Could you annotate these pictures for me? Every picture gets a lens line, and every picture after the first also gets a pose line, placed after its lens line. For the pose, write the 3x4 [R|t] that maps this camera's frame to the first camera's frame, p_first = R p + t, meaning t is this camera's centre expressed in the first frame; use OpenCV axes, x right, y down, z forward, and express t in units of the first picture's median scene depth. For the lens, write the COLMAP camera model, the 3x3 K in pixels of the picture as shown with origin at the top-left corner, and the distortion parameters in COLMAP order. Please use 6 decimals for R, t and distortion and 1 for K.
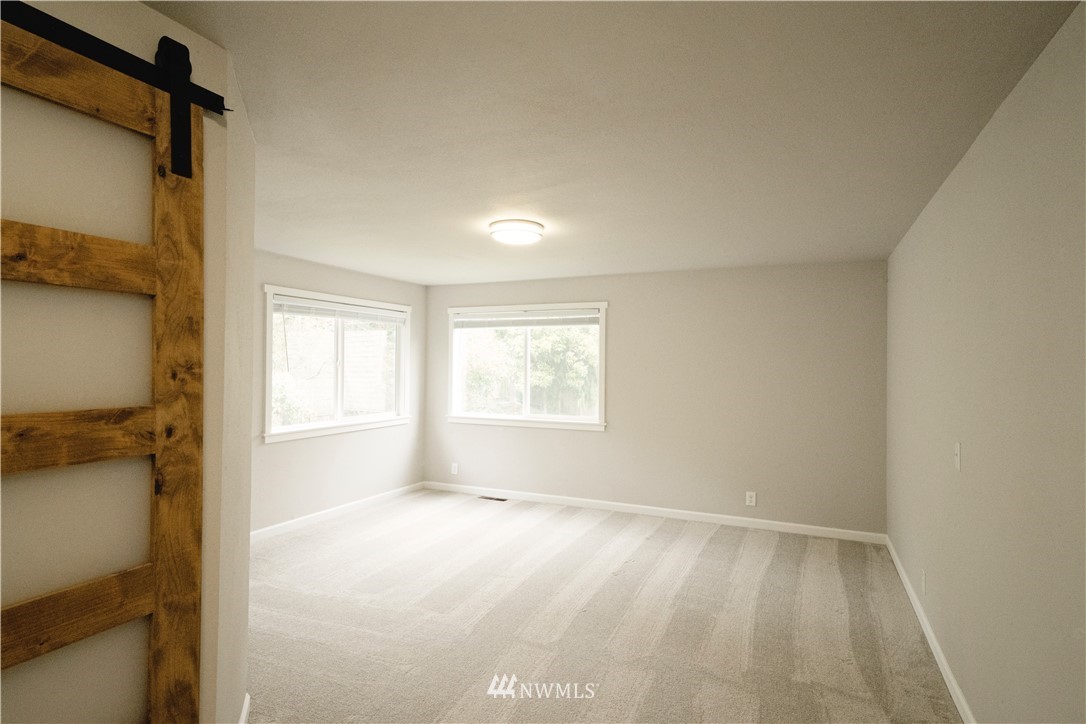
lens RADIAL K [[579.8, 0, 543.0], [0, 579.8, 362.0], [0, 0, 1]] dist [0.018611, 0.000569]
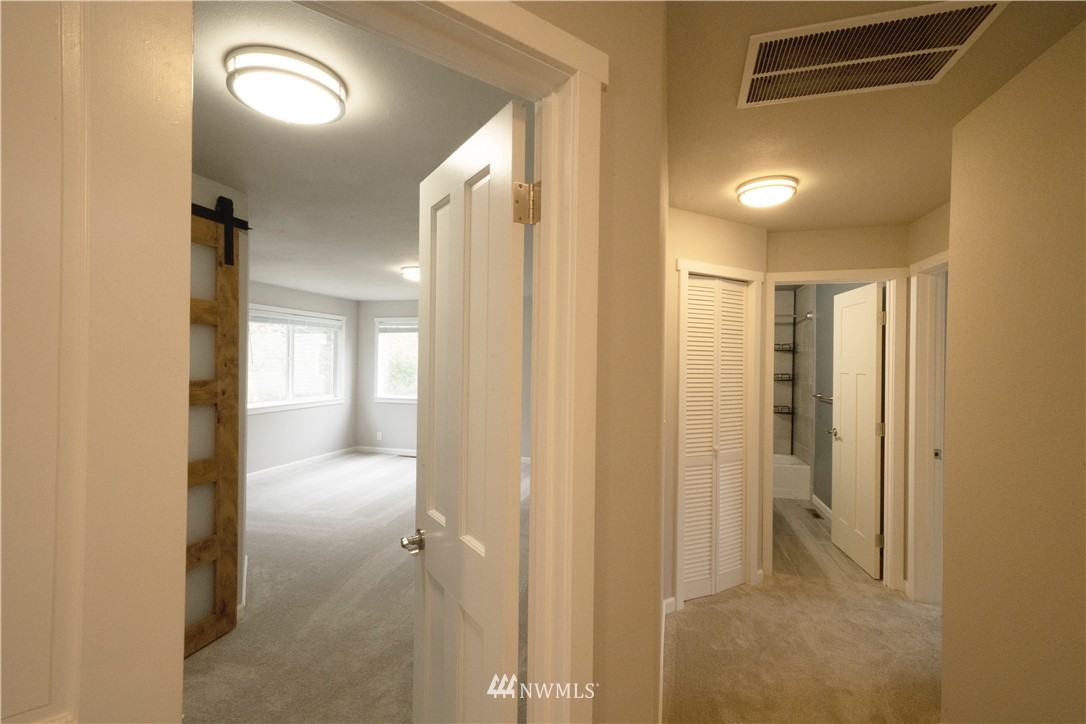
lens RADIAL K [[489.2, 0, 543.0], [0, 489.2, 362.0], [0, 0, 1]] dist [0.001216, -0.000181]
pose [[0.986691, 0.002393, 0.162590, 0.155370], [-0.003845, 0.999955, 0.008615, -0.004810], [-0.162562, -0.009126, 0.986656, -0.756846]]
